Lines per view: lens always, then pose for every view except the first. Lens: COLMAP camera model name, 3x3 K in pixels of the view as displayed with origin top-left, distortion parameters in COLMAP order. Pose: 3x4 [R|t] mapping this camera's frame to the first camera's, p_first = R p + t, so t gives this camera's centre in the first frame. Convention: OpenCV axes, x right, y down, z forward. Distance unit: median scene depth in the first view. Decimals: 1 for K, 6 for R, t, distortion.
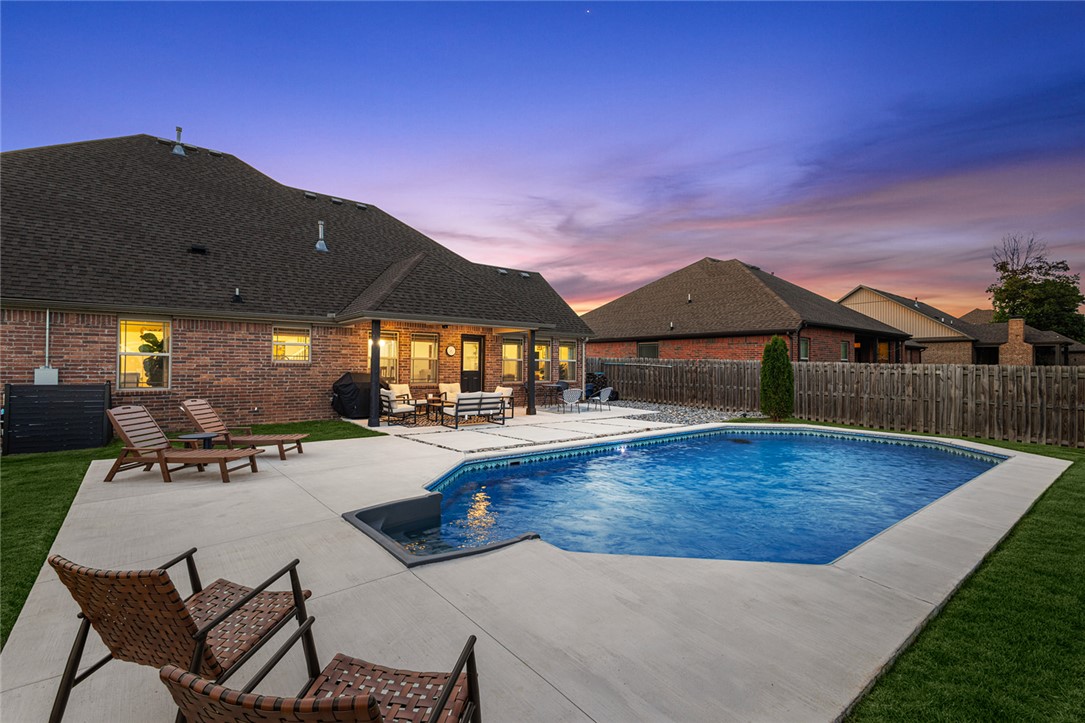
lens RADIAL K [[498.5, 0, 543.5], [0, 498.5, 363.2], [0, 0, 1]] dist [0.004566, 0.001268]
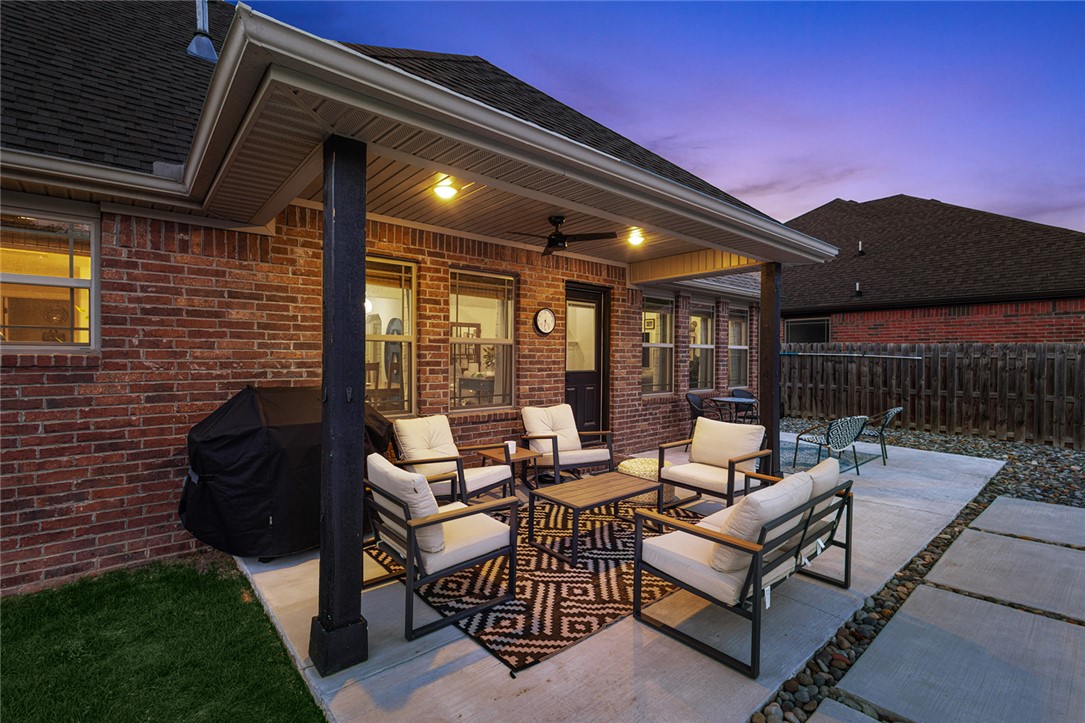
lens RADIAL K [[498.5, 0, 542.1], [0, 498.5, 360.3], [0, 0, 1]] dist [0.004566, 0.001268]
pose [[0.999283, -0.005233, 0.037510, -0.205381], [0.004744, 0.999903, 0.013113, 0.000441], [-0.037575, -0.012926, 0.999210, 0.617244]]
